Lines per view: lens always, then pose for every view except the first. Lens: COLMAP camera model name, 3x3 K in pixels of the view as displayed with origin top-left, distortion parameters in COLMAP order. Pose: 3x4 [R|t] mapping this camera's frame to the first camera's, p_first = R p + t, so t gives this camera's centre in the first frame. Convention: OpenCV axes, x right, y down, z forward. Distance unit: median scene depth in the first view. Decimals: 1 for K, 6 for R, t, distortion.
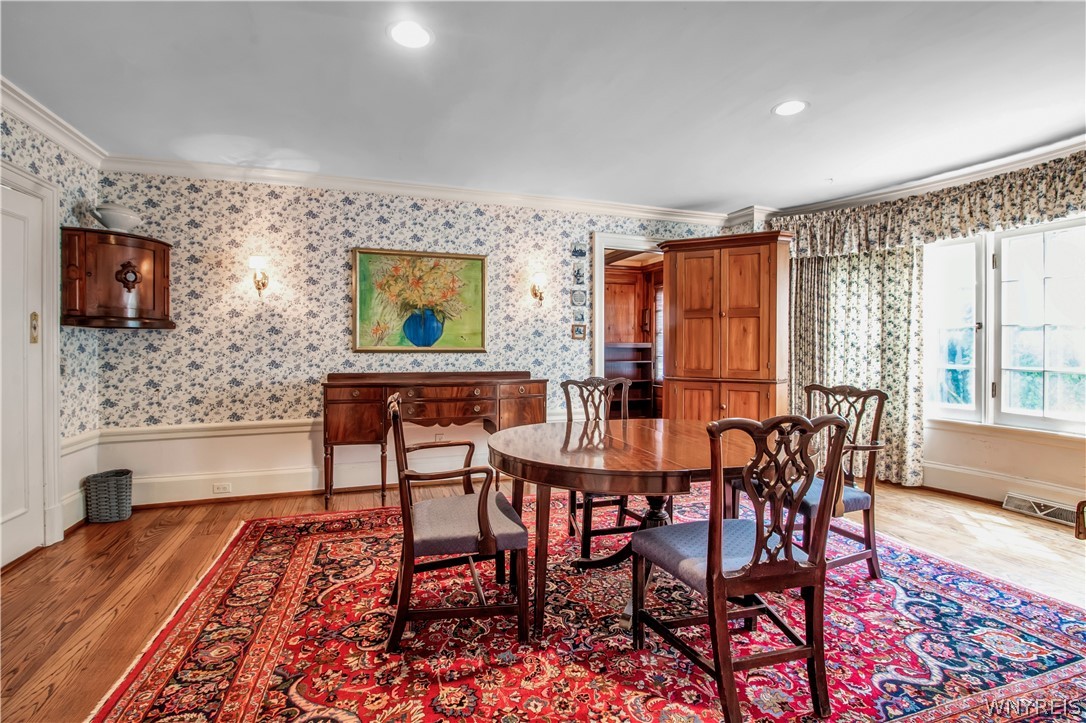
lens RADIAL K [[511.0, 0, 538.3], [0, 511.0, 355.5], [0, 0, 1]] dist [0.000069, -0.012682]
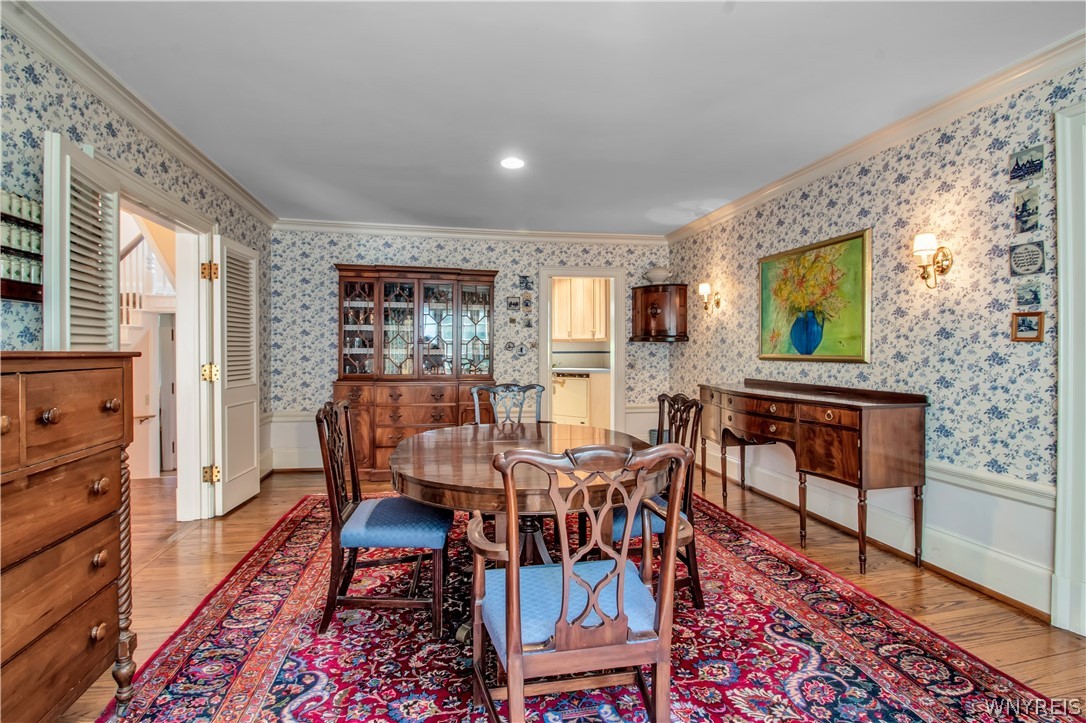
lens RADIAL K [[511.0, 0, 538.3], [0, 511.0, 355.5], [0, 0, 1]] dist [0.000069, -0.012682]
pose [[-0.114210, 0.007024, -0.993432, 0.687160], [-0.020288, 0.999750, 0.009401, -0.014475], [0.993249, 0.021228, -0.114039, 0.643717]]
